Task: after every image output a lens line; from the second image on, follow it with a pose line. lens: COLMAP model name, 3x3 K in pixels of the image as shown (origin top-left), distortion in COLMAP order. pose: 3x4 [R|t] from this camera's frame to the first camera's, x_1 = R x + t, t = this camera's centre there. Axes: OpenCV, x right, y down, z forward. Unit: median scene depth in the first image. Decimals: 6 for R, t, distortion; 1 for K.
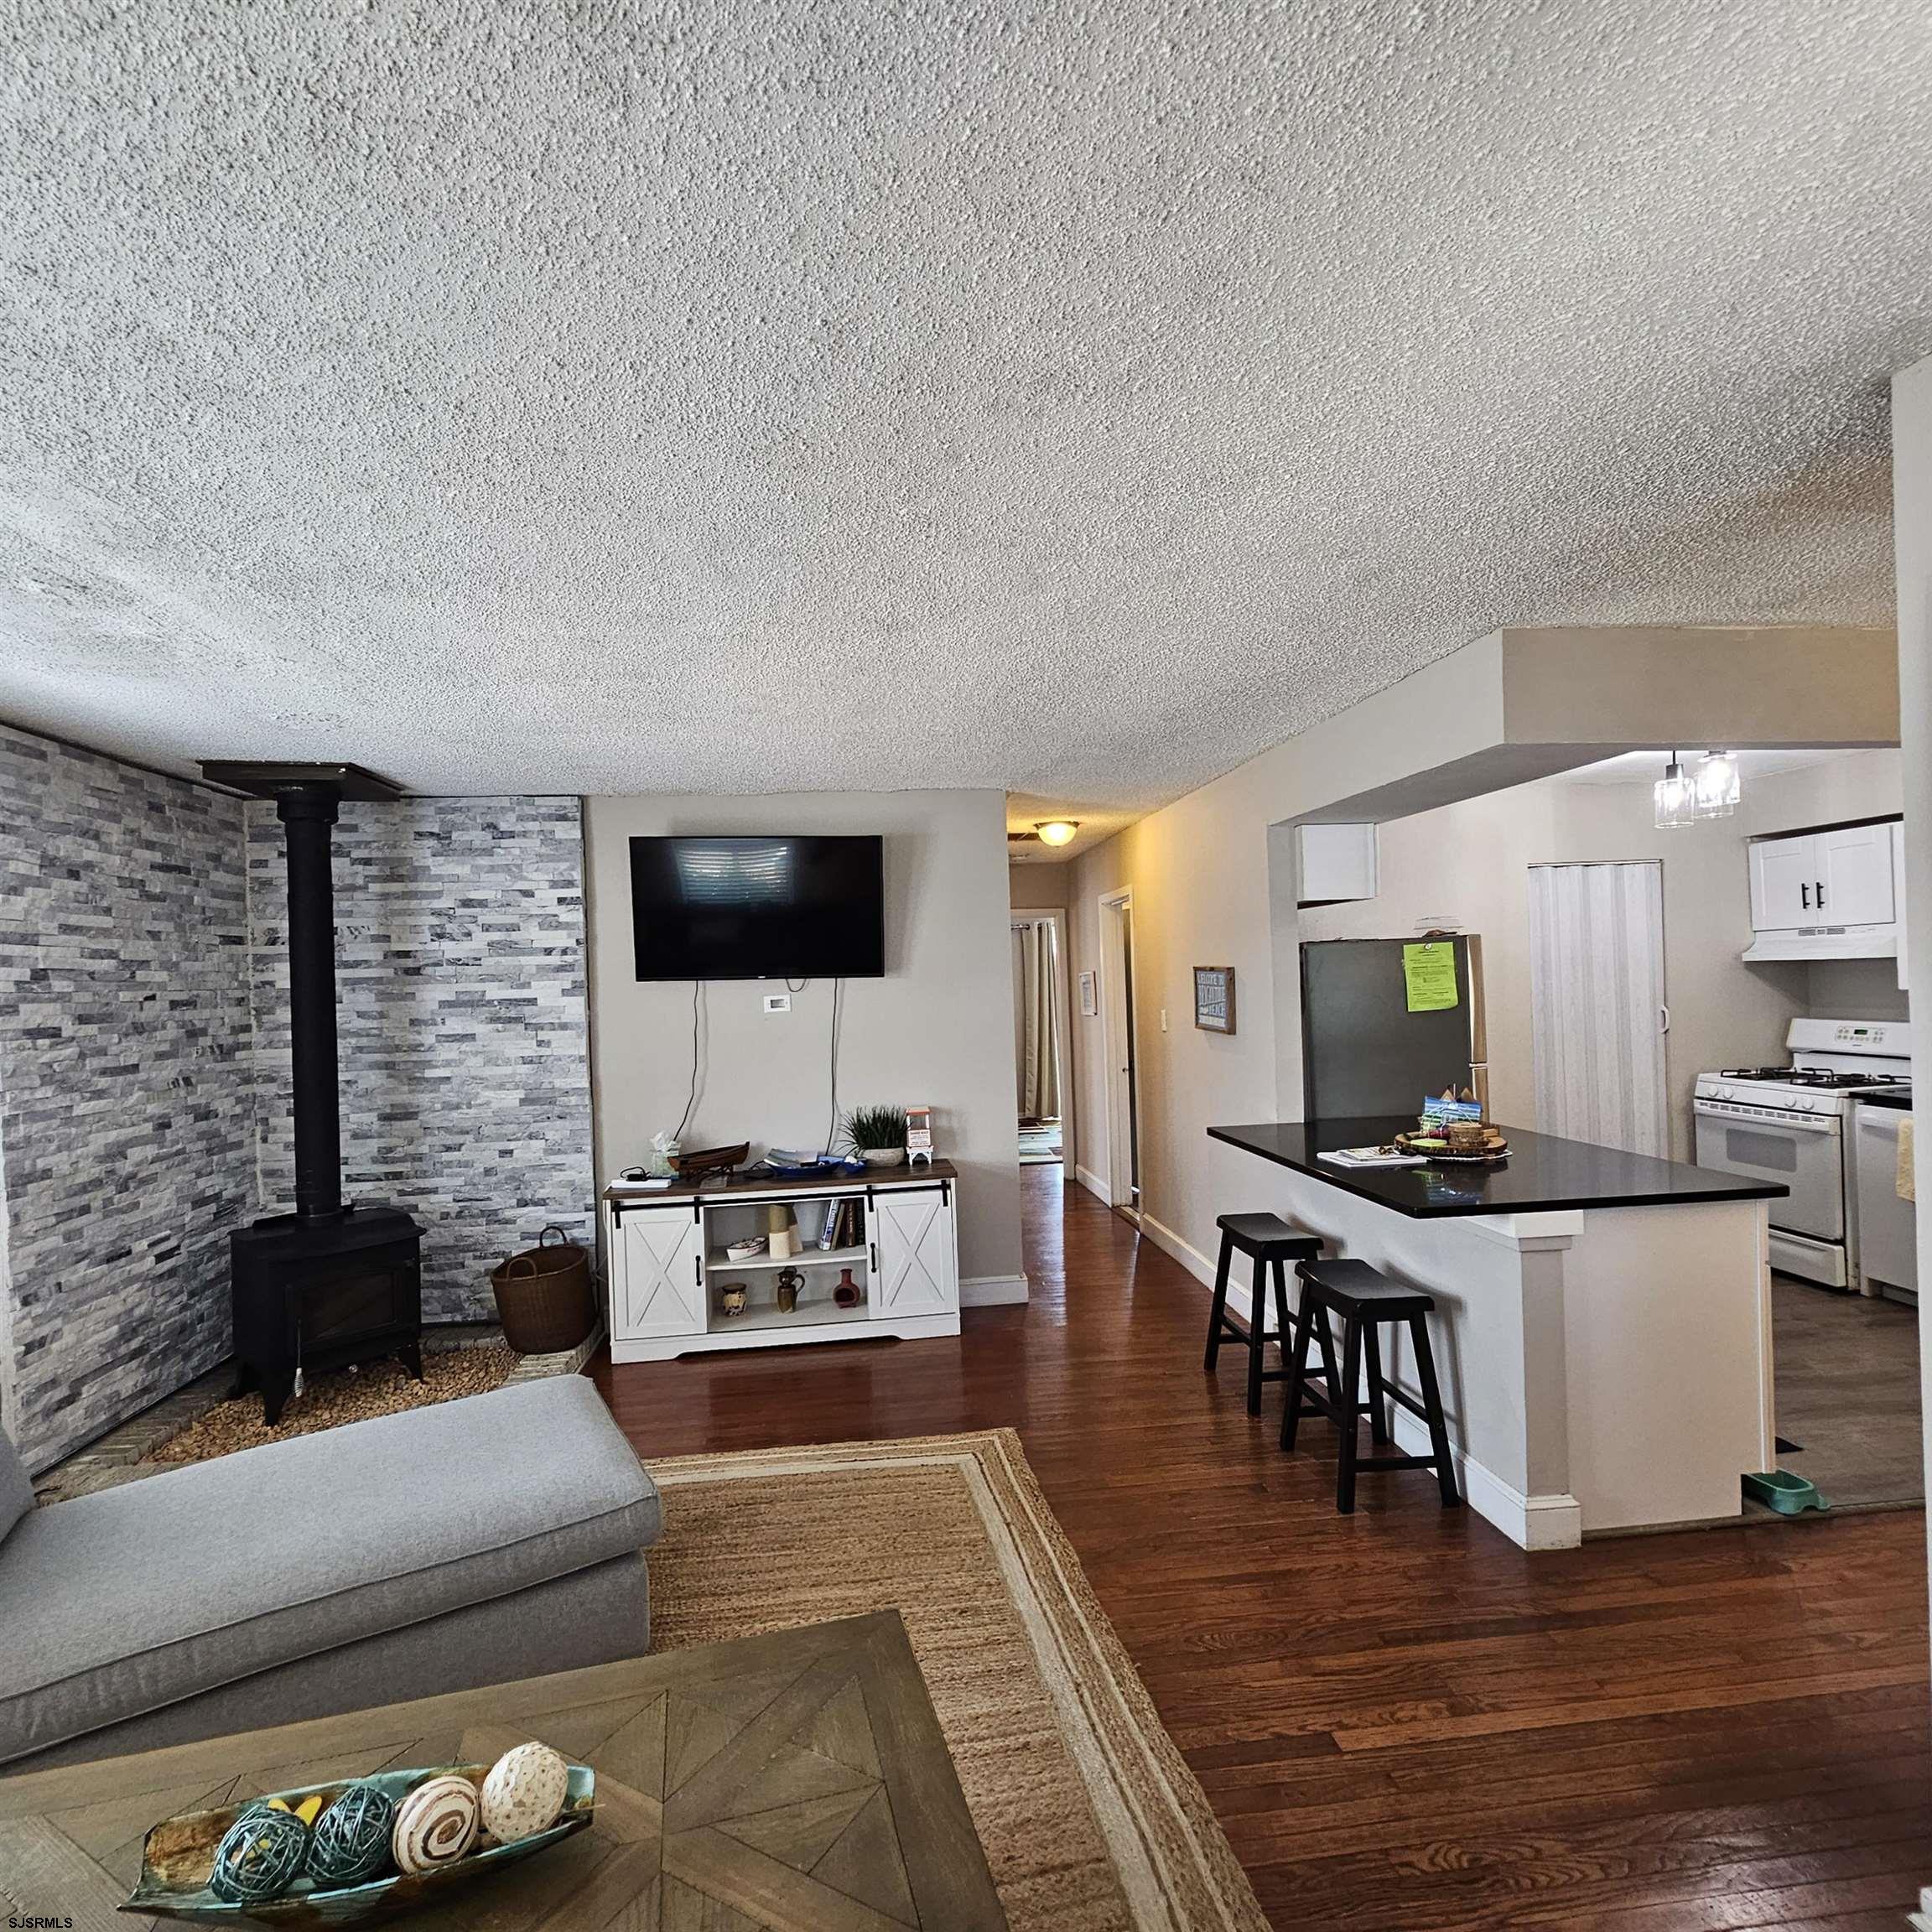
lens RADIAL K [[1051.9, 0, 966.0], [0, 1051.9, 966.0], [0, 0, 1]] dist [-0.004996, 0.001508]
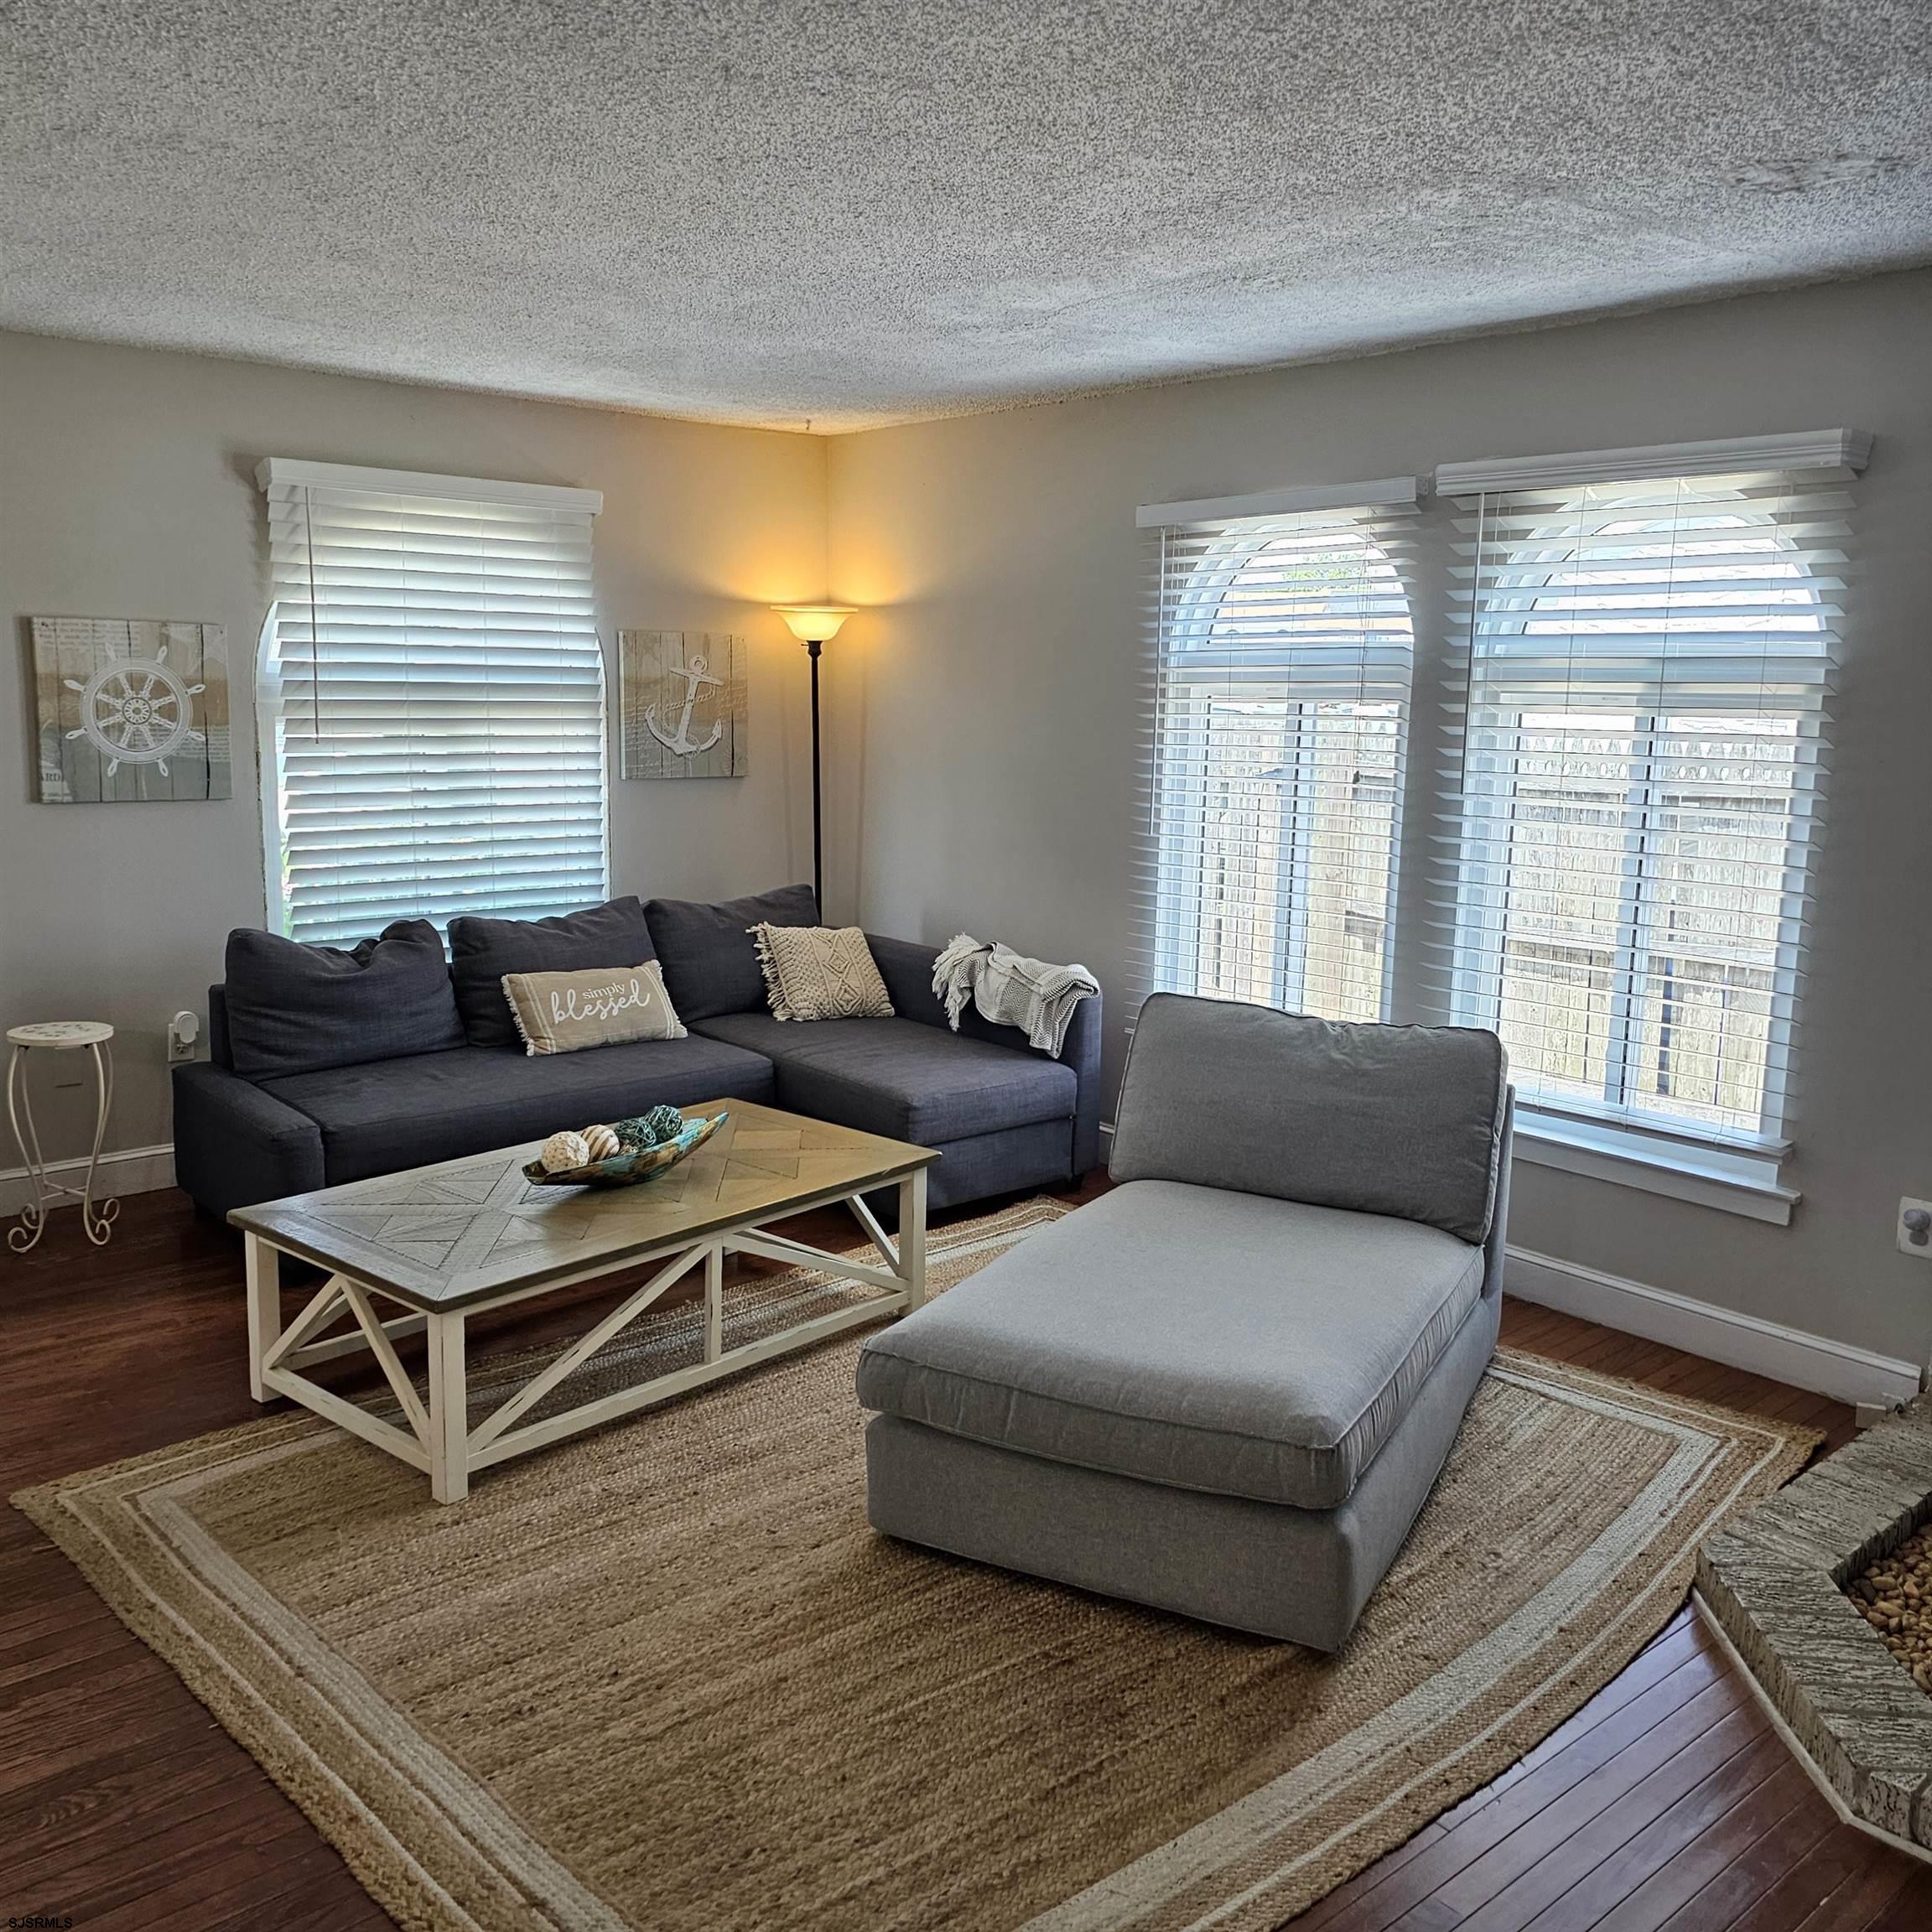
lens RADIAL K [[1711.9, 0, 968.6], [0, 1711.9, 941.4], [0, 0, 1]] dist [0.125682, -0.194540]
pose [[-0.830150, 0.096297, -0.549161, 0.170184], [0.006843, 0.986657, 0.162669, -0.000365], [0.557499, 0.131282, -0.819732, 1.102996]]
